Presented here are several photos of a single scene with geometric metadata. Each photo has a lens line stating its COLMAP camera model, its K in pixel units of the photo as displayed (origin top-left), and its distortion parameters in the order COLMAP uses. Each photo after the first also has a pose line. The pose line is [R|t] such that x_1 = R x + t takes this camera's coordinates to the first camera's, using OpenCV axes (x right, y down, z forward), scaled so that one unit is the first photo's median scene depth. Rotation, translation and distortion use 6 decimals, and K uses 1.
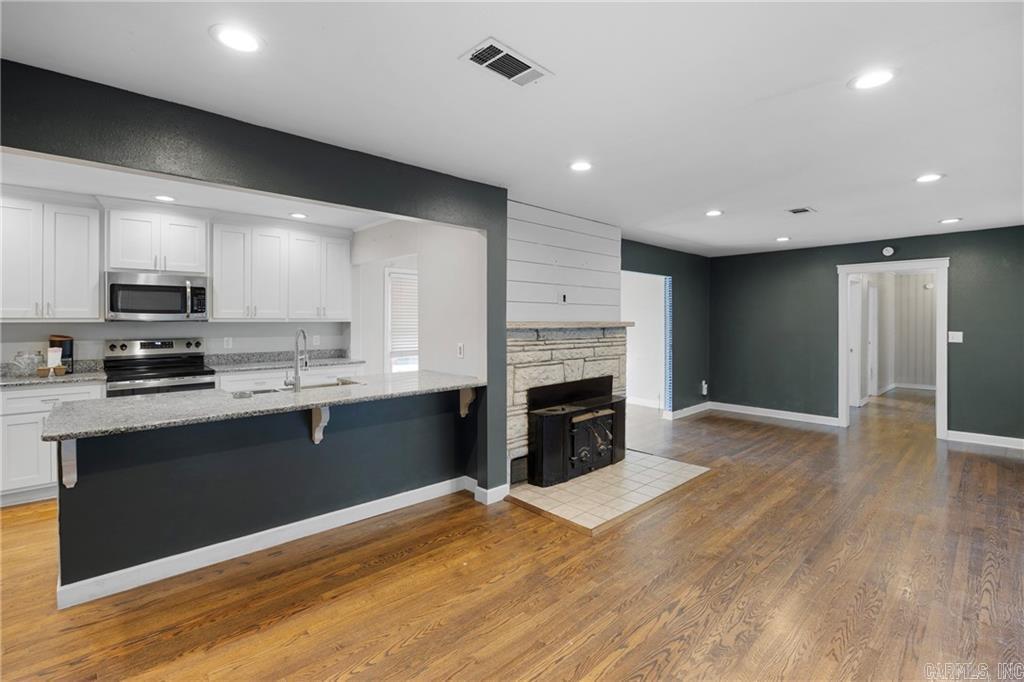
lens RADIAL K [[467.9, 0, 513.0], [0, 467.9, 321.2], [0, 0, 1]] dist [-0.009167, 0.000368]
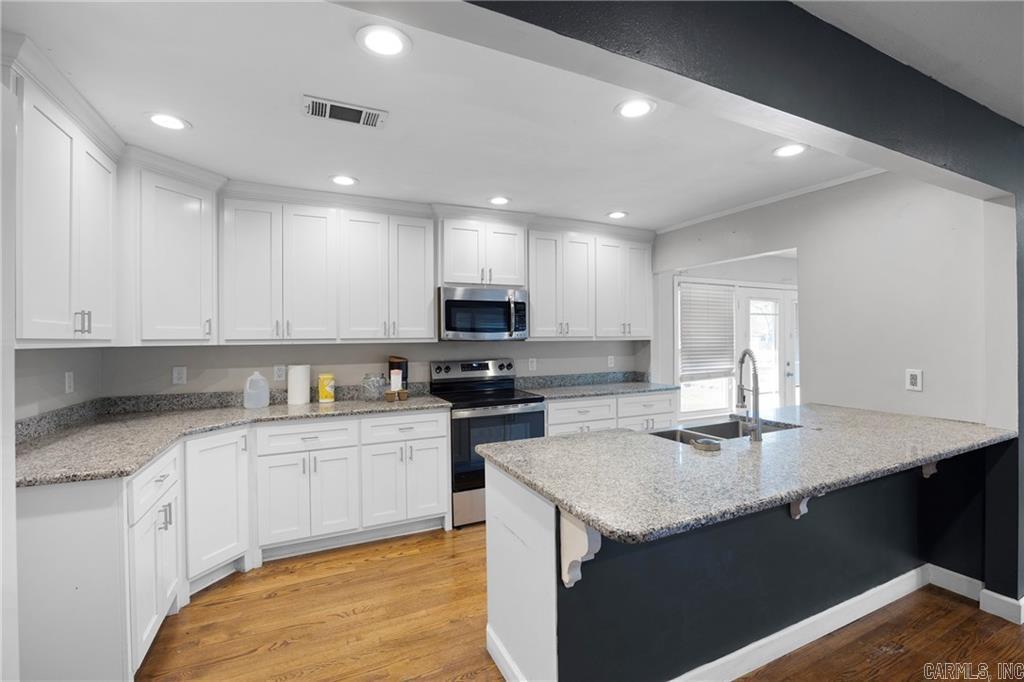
lens RADIAL K [[460.0, 0, 530.8], [0, 460.0, 340.8], [0, 0, 1]] dist [-0.011963, -0.000002]
pose [[0.955995, -0.007993, -0.293275, -0.419657], [0.008782, 0.999960, 0.001374, -0.000451], [0.293253, -0.003889, 0.956027, 0.179049]]
